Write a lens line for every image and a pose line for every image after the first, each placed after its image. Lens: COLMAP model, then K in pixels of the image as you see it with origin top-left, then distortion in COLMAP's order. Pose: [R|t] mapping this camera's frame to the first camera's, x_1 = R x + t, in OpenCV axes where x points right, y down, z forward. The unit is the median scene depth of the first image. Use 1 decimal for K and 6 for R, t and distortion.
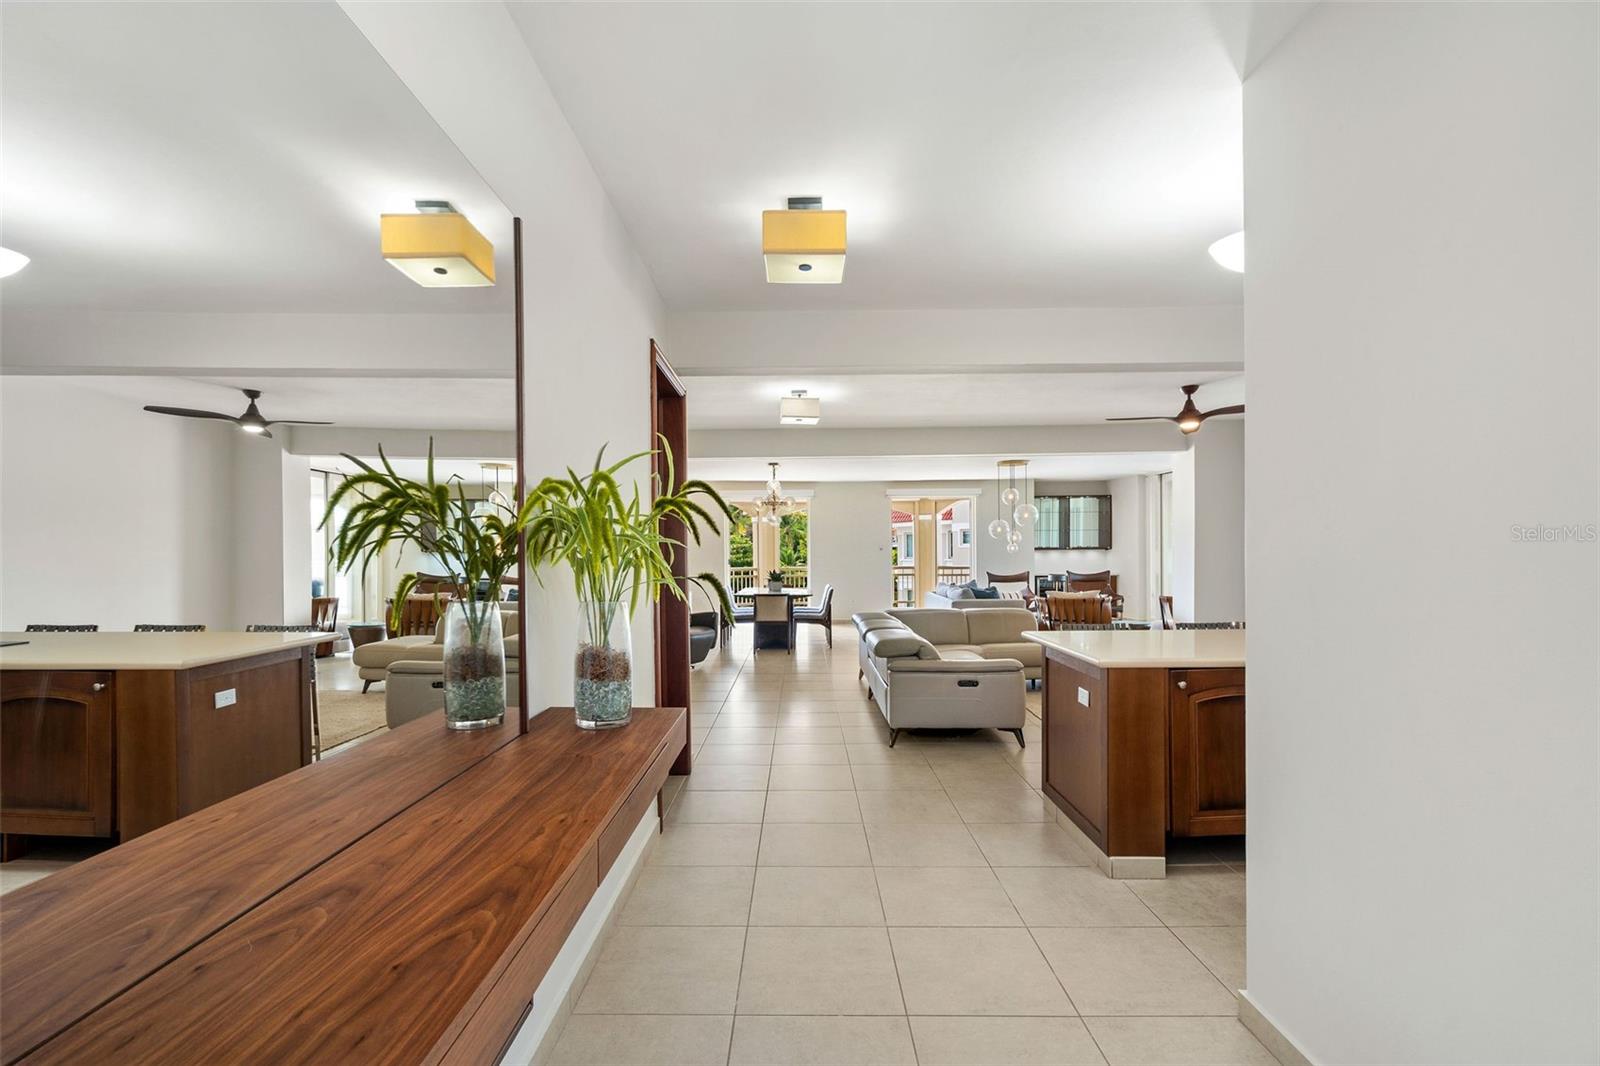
lens RADIAL K [[735.0, 0, 799.4], [0, 735.0, 545.9], [0, 0, 1]] dist [-0.005414, -0.000235]
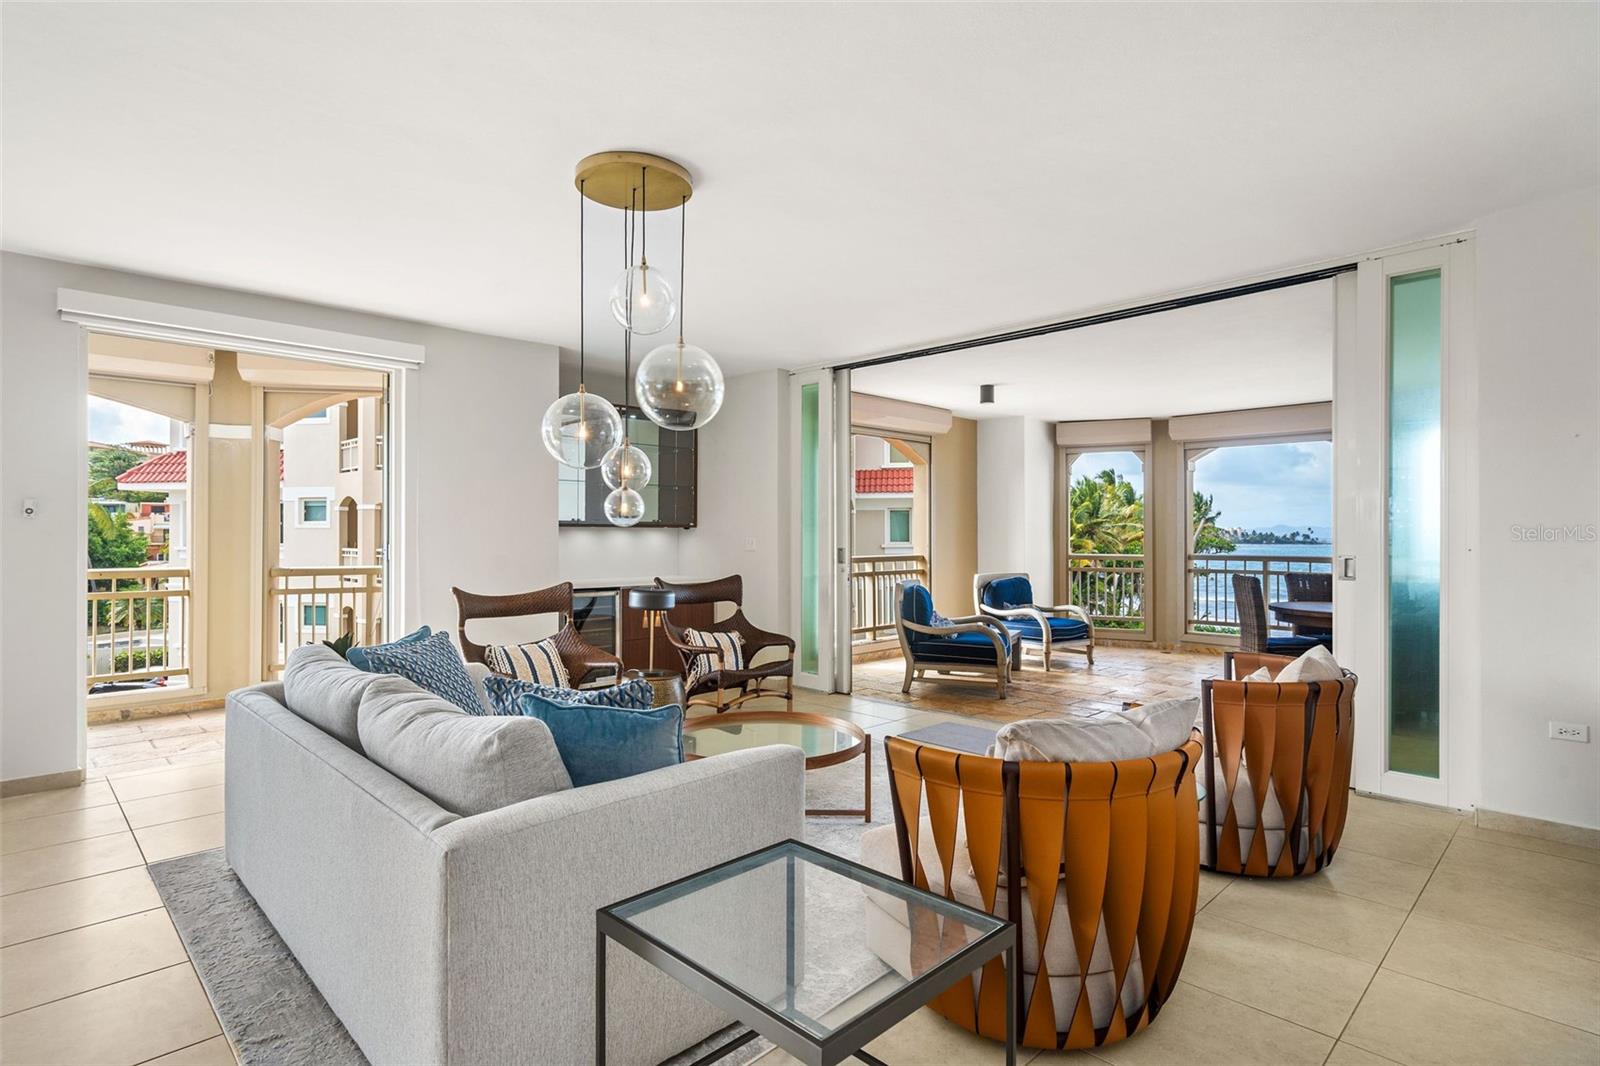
lens RADIAL K [[816.5, 0, 798.7], [0, 816.5, 533.2], [0, 0, 1]] dist [0.000904, 0.000589]
pose [[0.710573, 0.013279, 0.703499, 0.094703], [-0.013602, 0.999894, -0.005134, 0.009196], [-0.703492, -0.005921, 0.710678, 0.559057]]
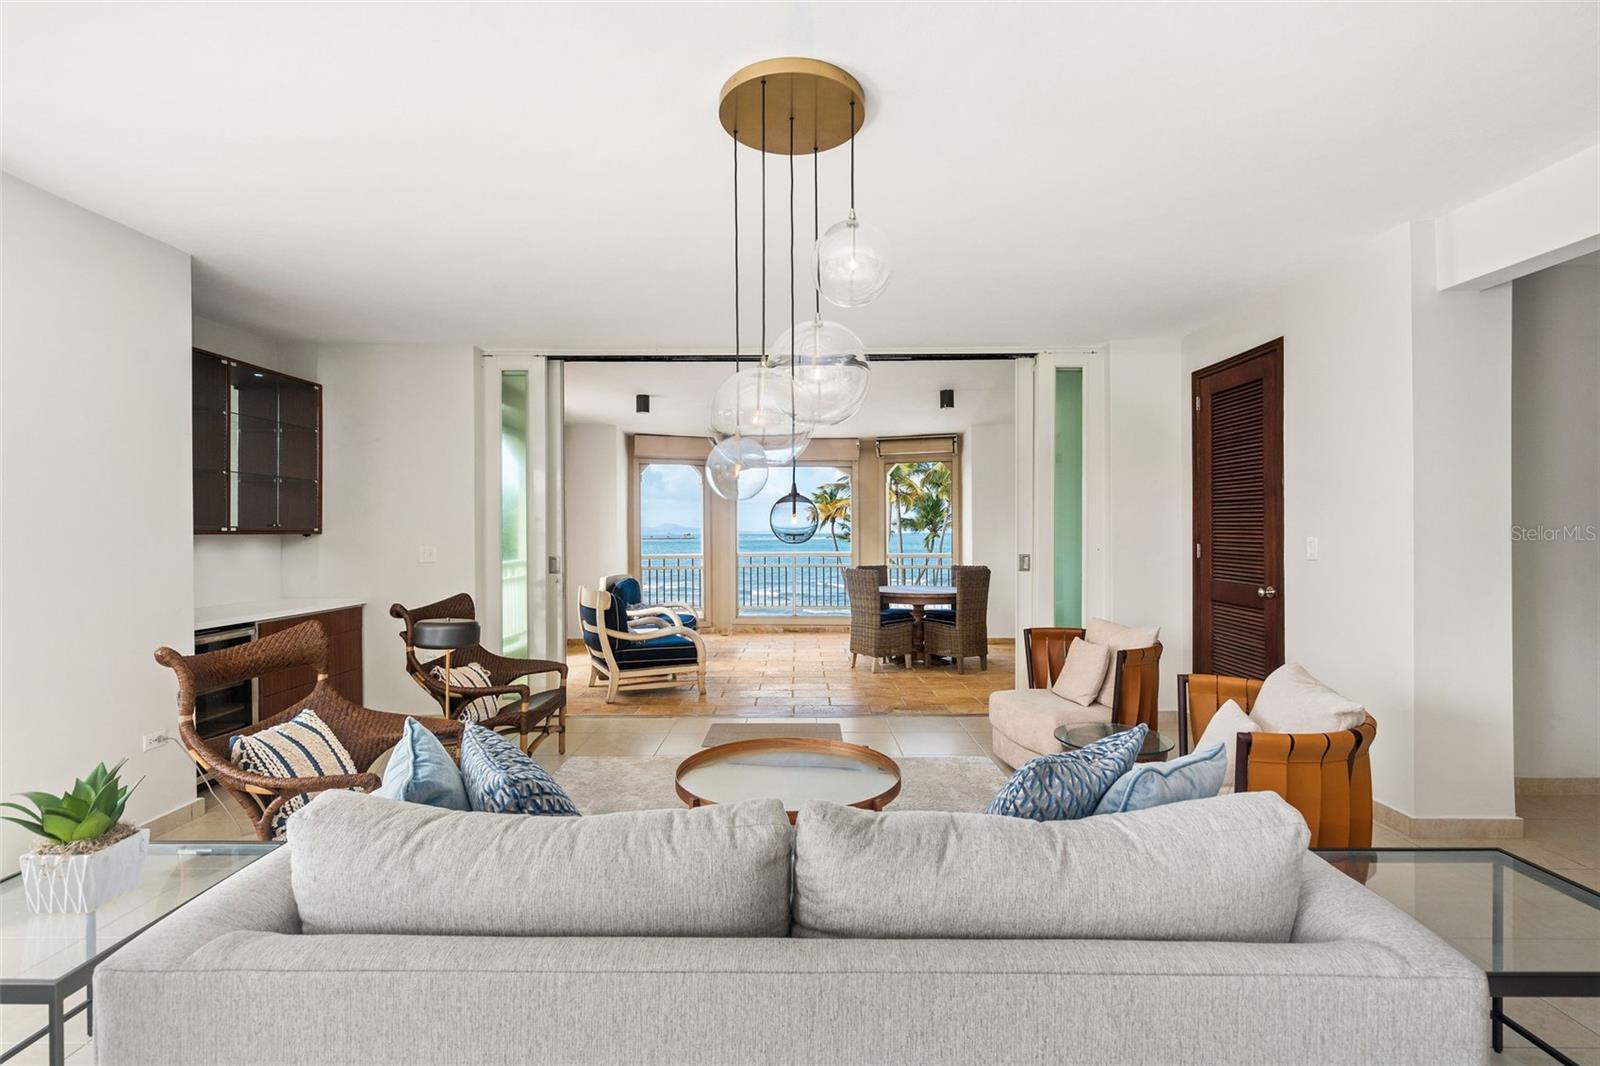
lens RADIAL K [[735.0, 0, 812.7], [0, 735.0, 537.7], [0, 0, 1]] dist [-0.005414, -0.000235]
pose [[-0.006487, 0.002837, 0.999975, 0.057663], [-0.002106, 0.999994, -0.002851, 0.005822], [-0.999977, -0.002125, -0.006481, 0.746720]]
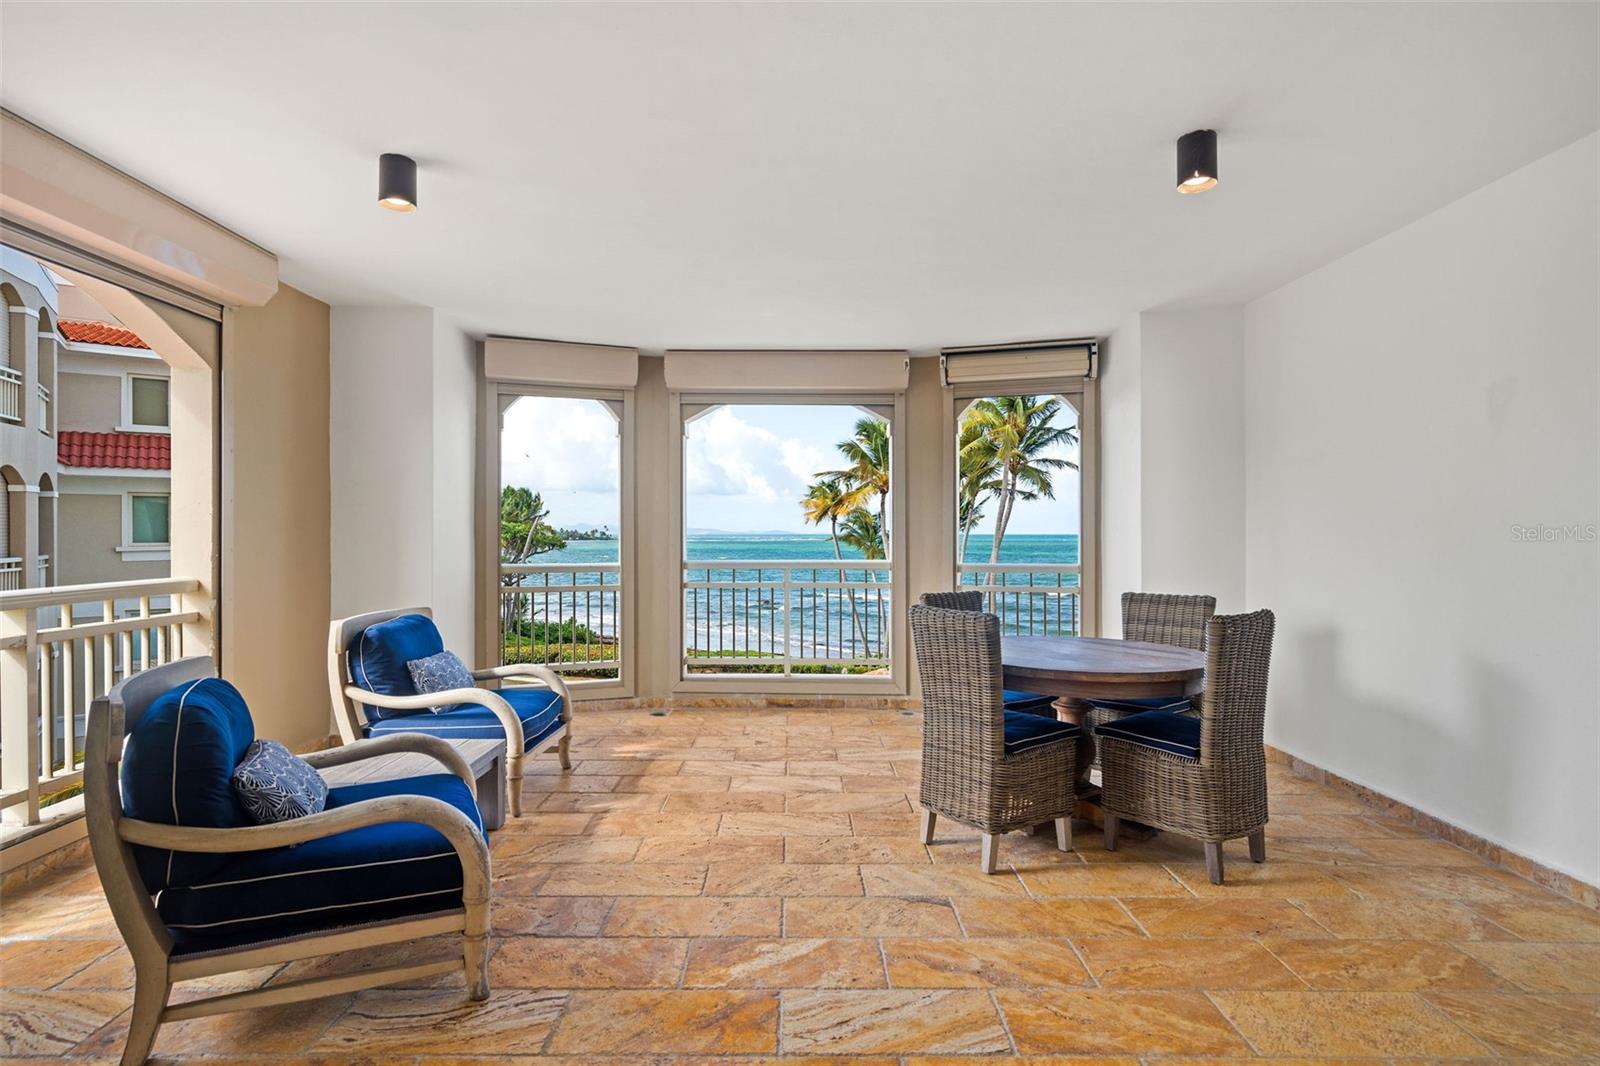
lens RADIAL K [[816.5, 0, 799.1], [0, 816.5, 534.3], [0, 0, 1]] dist [0.000904, 0.000589]
pose [[0.000372, 0.009555, 0.999954, 0.352912], [-0.007428, 0.999927, -0.009551, 0.007318], [-0.999972, -0.007424, 0.000443, 0.753581]]
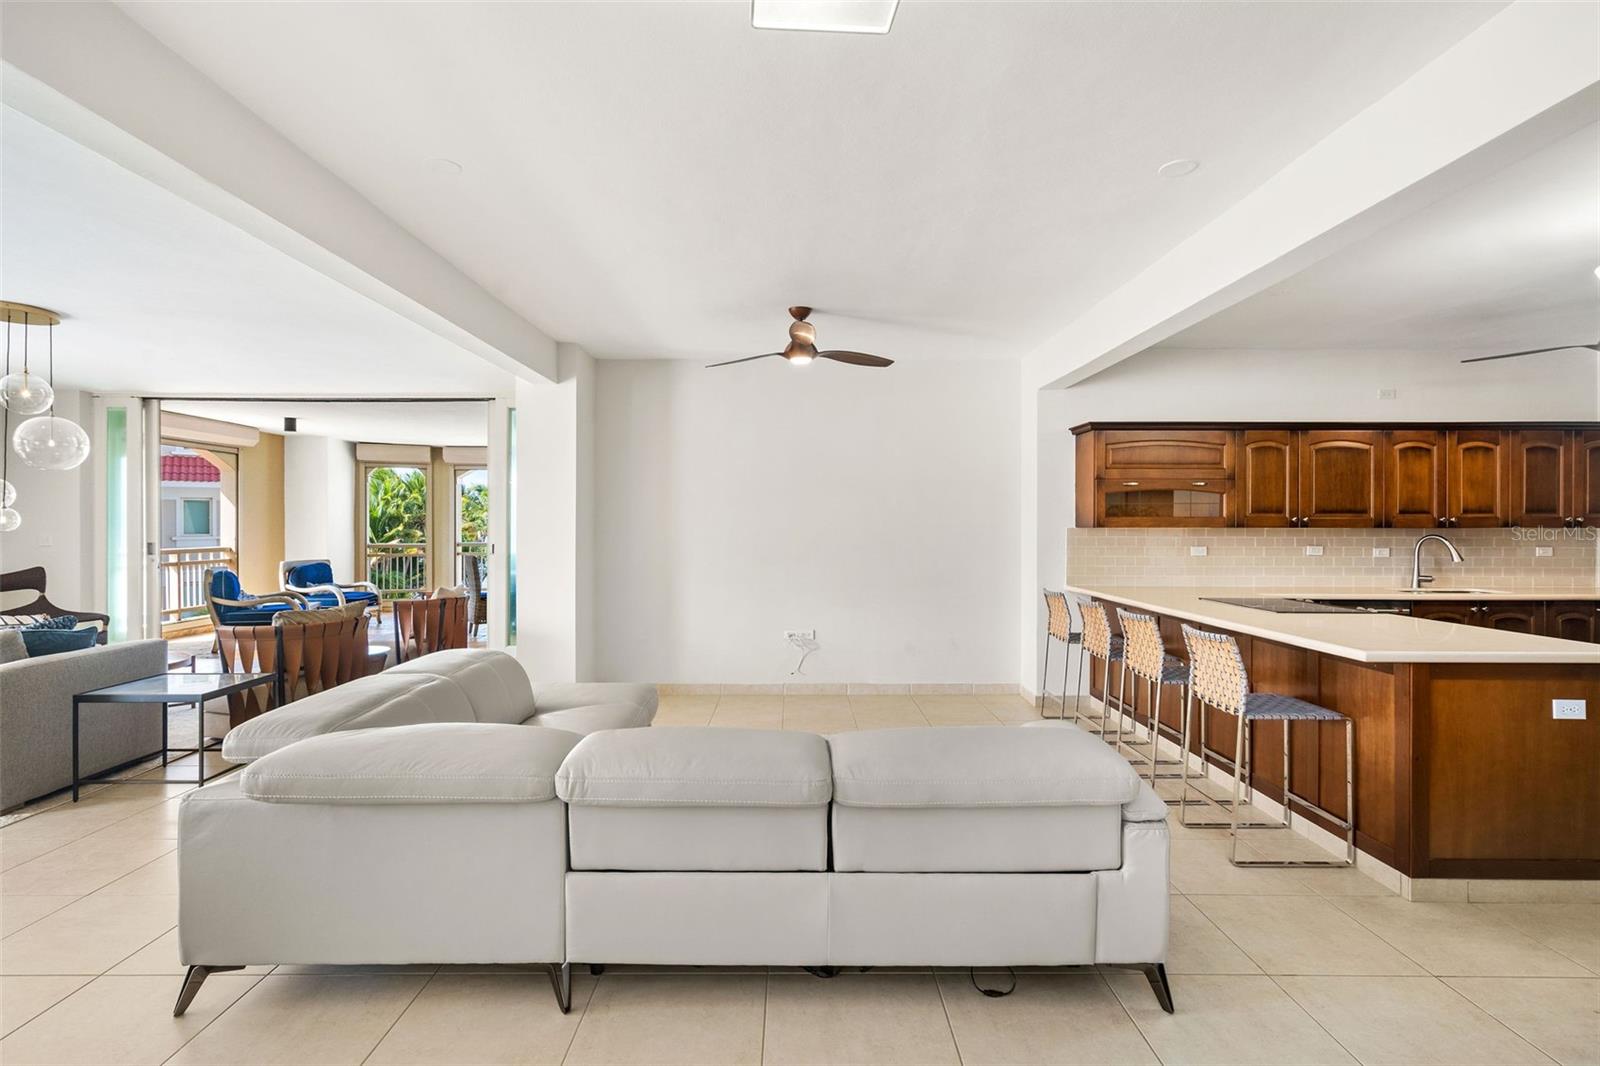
lens RADIAL K [[767.2, 0, 788.9], [0, 767.2, 525.9], [0, 0, 1]] dist [0.001903, 0.001207]
pose [[0.006258, 0.010175, 0.999929, -0.110941], [-0.007478, 0.999921, -0.010128, 0.005115], [-0.999952, -0.007414, 0.006334, 0.411065]]
